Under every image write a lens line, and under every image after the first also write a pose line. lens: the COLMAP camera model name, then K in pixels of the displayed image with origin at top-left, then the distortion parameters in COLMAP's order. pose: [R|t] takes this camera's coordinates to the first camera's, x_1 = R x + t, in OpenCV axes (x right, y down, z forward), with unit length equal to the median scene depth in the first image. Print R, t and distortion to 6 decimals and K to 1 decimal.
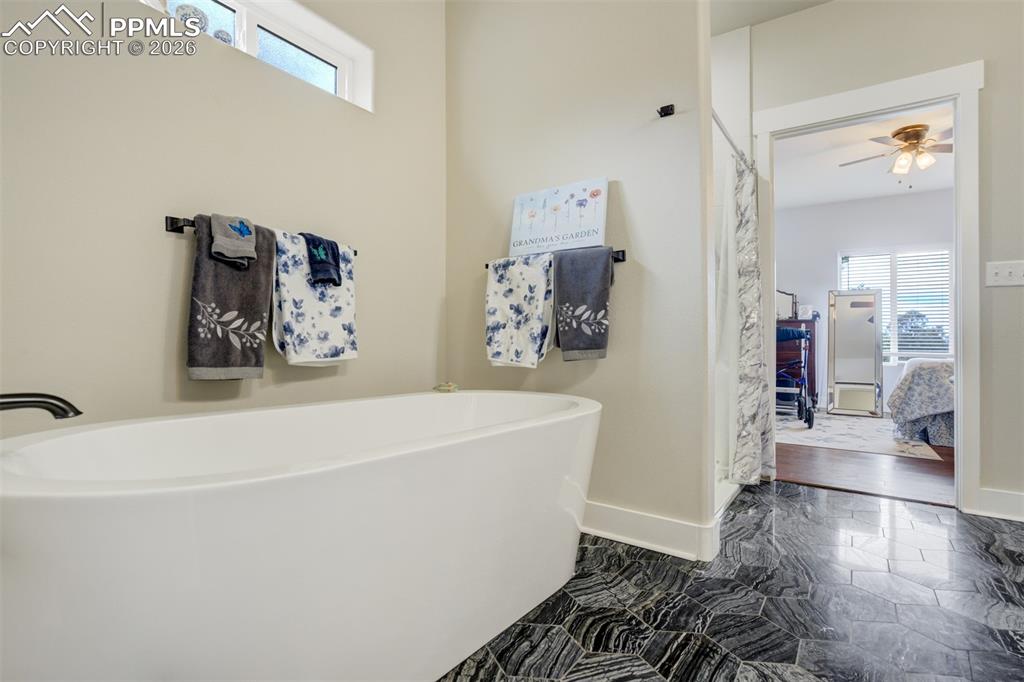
lens RADIAL K [[477.6, 0, 517.4], [0, 477.6, 336.0], [0, 0, 1]] dist [-0.008101, 0.000789]
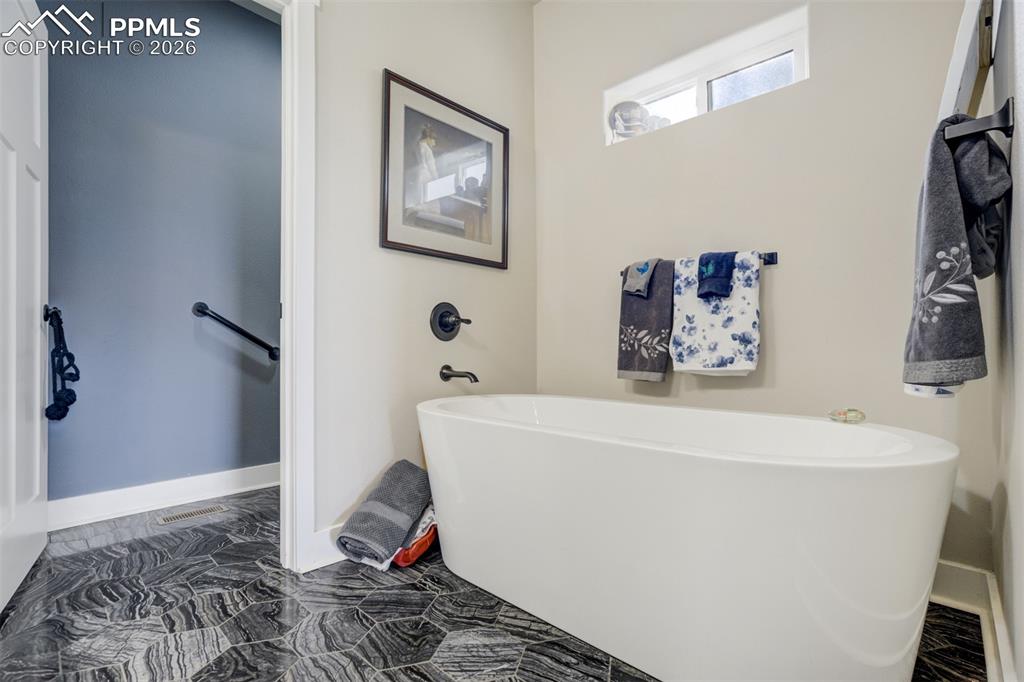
lens RADIAL K [[477.6, 0, 516.6], [0, 477.6, 352.2], [0, 0, 1]] dist [-0.008101, 0.000789]
pose [[-0.121561, -0.014372, -0.992480, 0.705118], [0.008459, 0.999844, -0.015514, 0.025022], [0.992548, -0.010282, -0.121420, 0.712089]]
